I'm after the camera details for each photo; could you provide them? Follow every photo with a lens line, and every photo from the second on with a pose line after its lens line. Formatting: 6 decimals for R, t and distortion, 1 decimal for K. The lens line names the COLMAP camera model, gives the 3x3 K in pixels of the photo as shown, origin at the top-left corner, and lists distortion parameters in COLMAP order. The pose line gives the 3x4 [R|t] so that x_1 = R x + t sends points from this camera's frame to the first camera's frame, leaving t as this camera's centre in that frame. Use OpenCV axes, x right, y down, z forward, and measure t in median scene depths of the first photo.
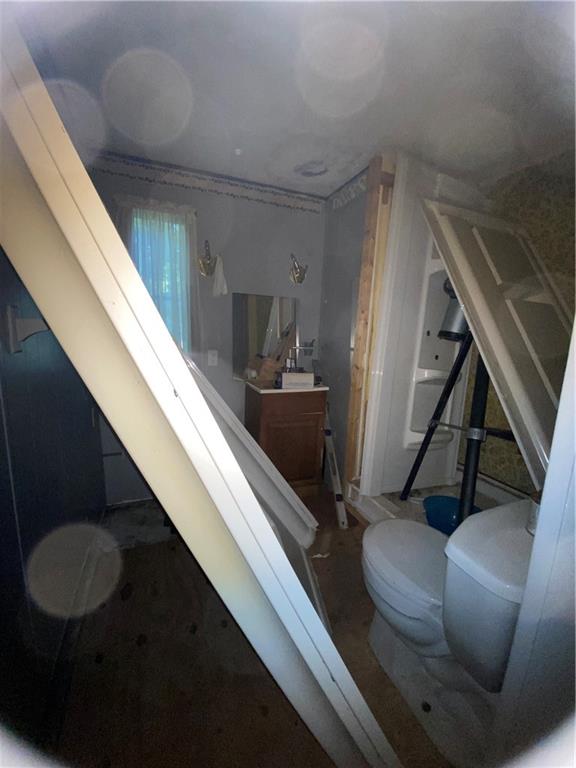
lens RADIAL K [[309.9, 0, 288.0], [0, 309.9, 384.0], [0, 0, 1]] dist [-0.001003, -0.000162]
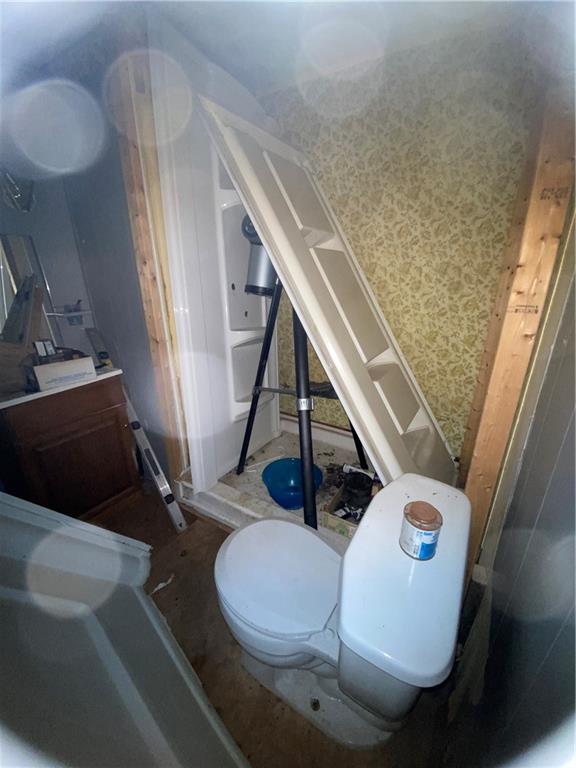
lens RADIAL K [[315.1, 0, 288.0], [0, 315.1, 384.0], [0, 0, 1]] dist [0.031997, -0.000107]
pose [[0.810597, -0.243727, 0.532476, 0.047394], [0.134279, 0.962406, 0.236101, -0.092555], [-0.570002, -0.119882, 0.812850, 0.177425]]
